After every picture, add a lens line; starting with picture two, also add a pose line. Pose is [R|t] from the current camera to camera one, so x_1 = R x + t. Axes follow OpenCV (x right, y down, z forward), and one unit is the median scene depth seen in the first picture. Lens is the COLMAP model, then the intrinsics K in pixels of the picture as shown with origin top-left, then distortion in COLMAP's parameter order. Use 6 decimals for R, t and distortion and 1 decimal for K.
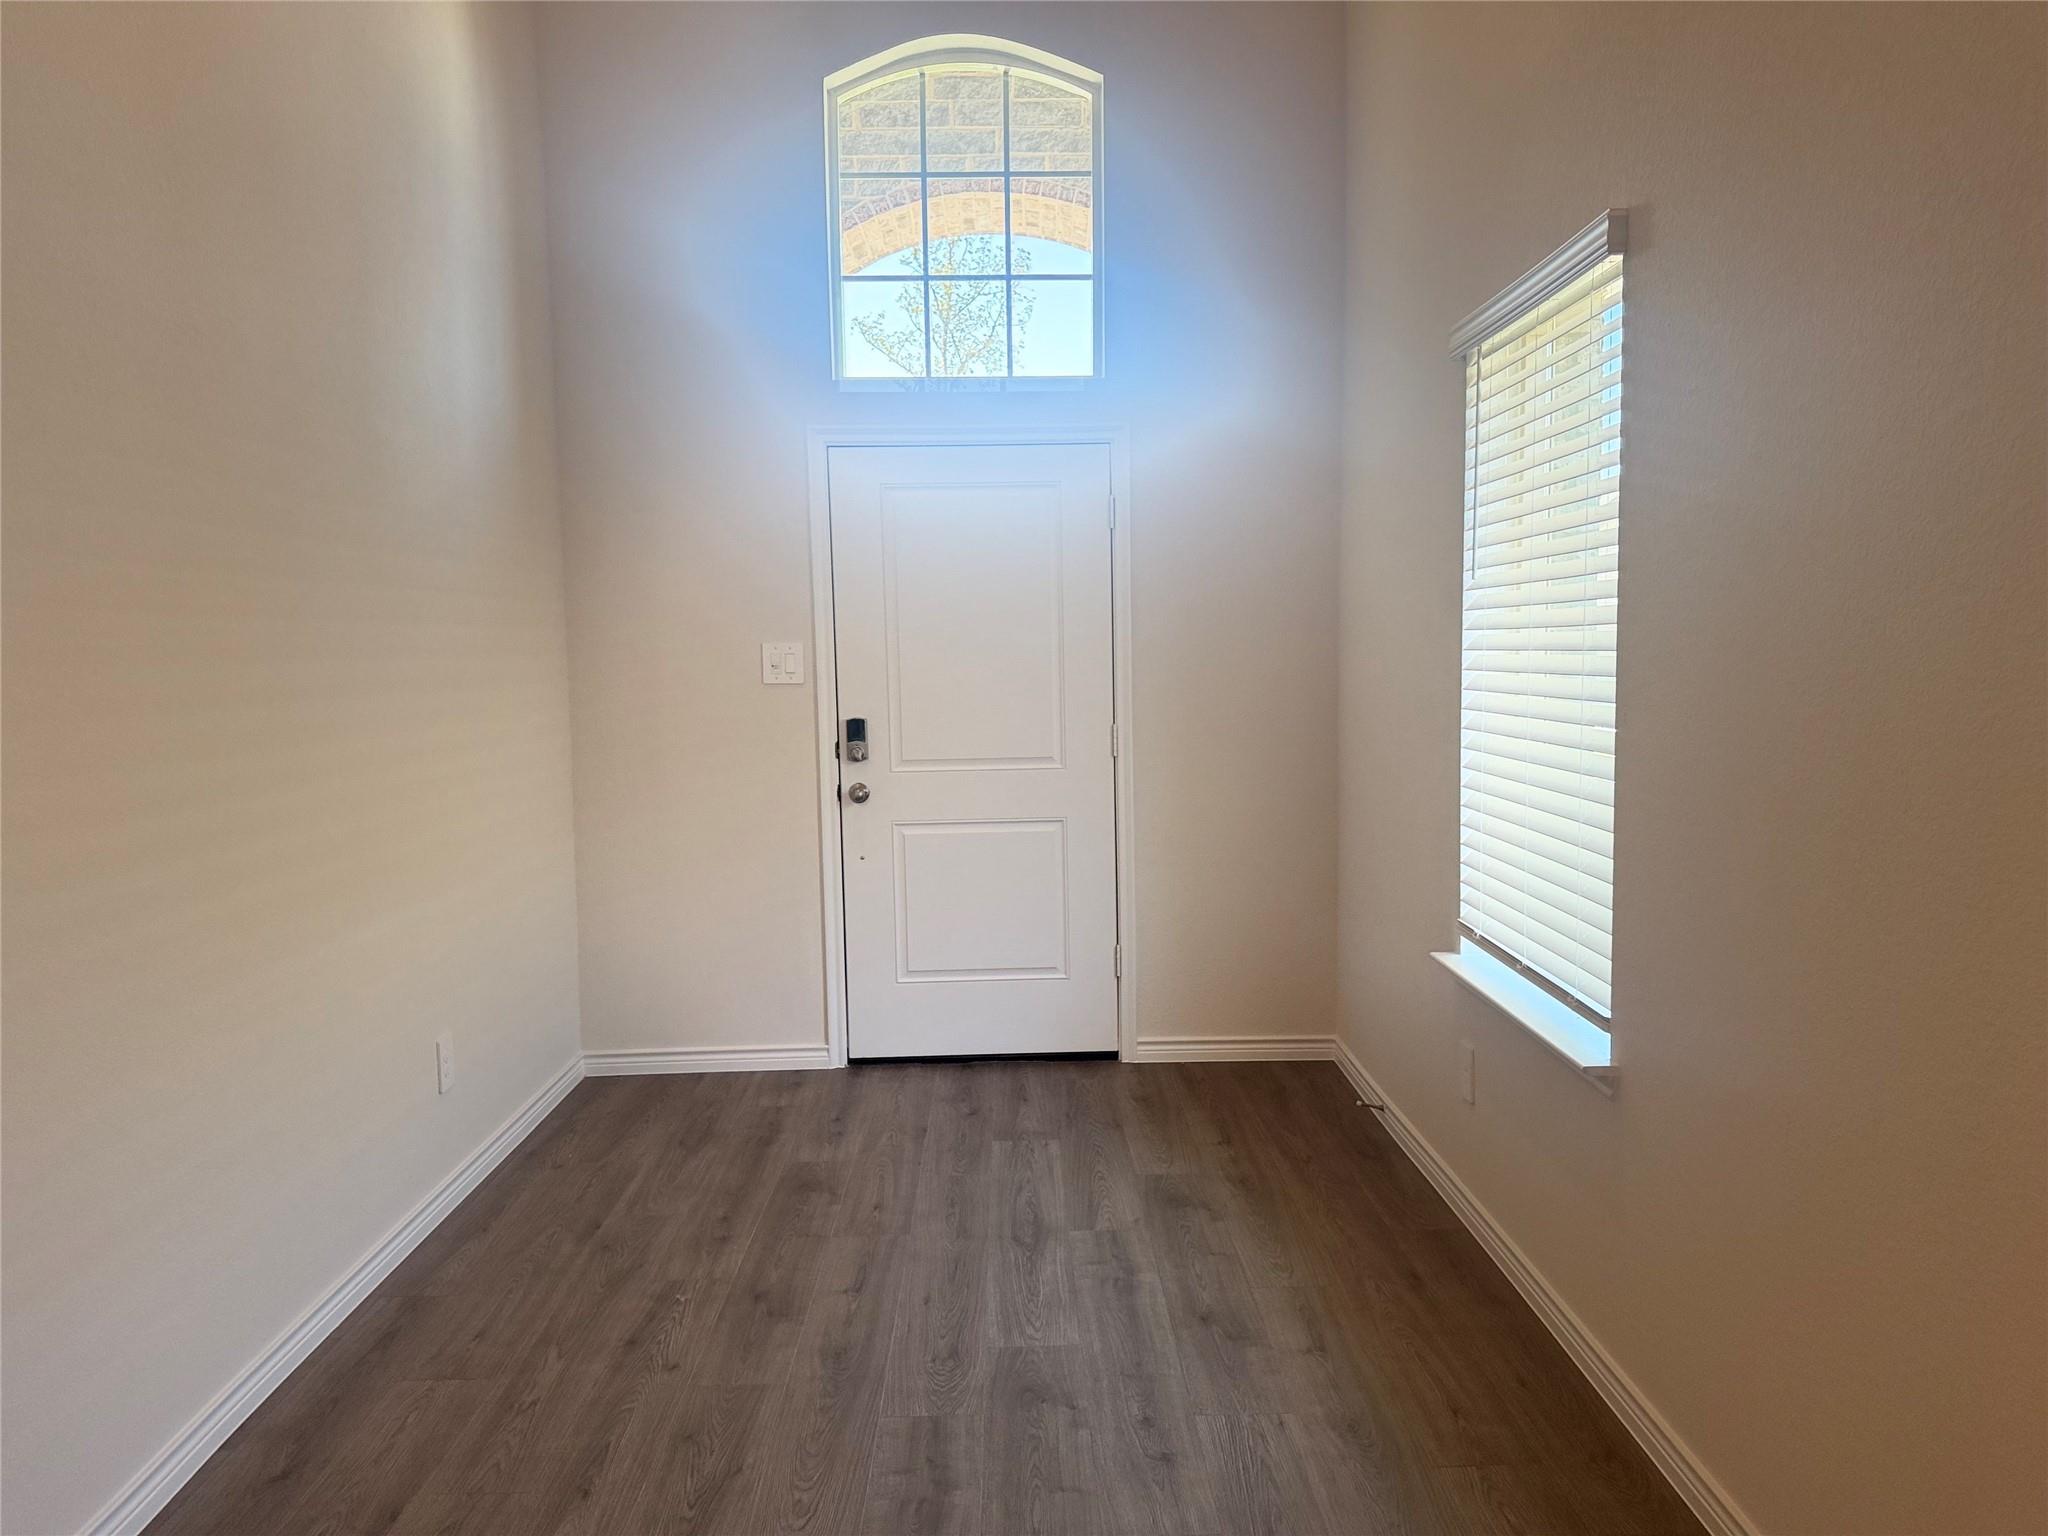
lens RADIAL K [[1455.7, 0, 1025.7], [0, 1455.7, 768.1], [0, 0, 1]] dist [0.056229, -0.015339]
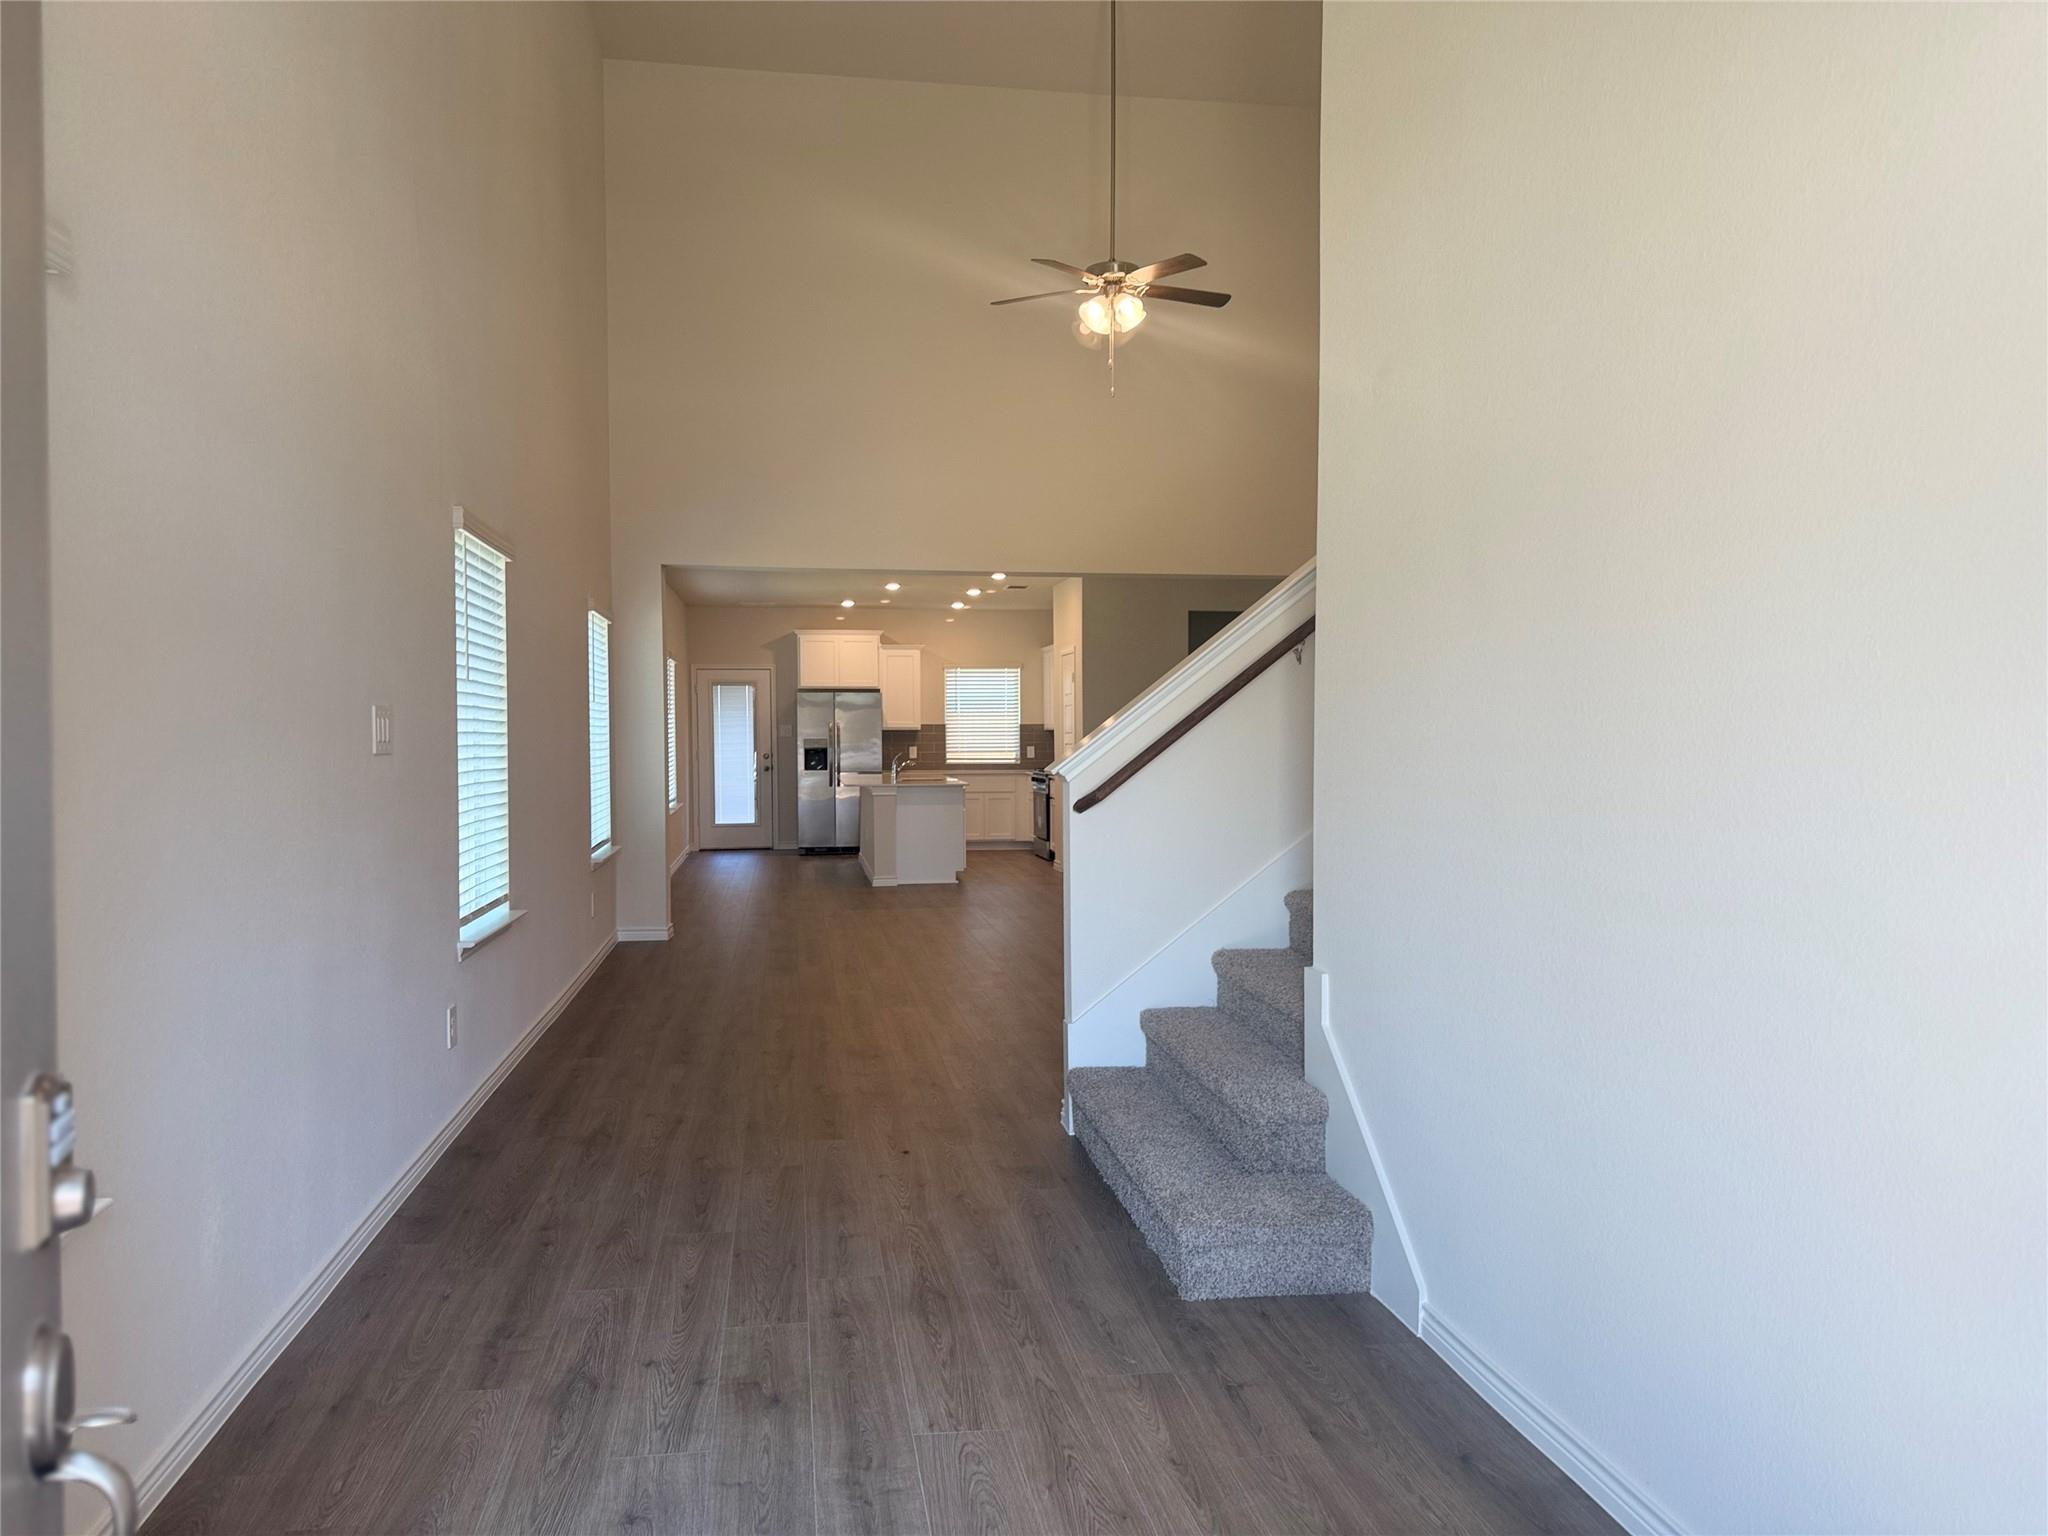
lens RADIAL K [[1455.7, 0, 1017.4], [0, 1455.7, 768.4], [0, 0, 1]] dist [0.056229, -0.015339]
pose [[-0.989295, 0.025672, -0.143652, -0.034464], [0.009339, 0.993524, 0.113236, -0.154871], [0.145629, 0.110682, -0.983129, 2.006565]]
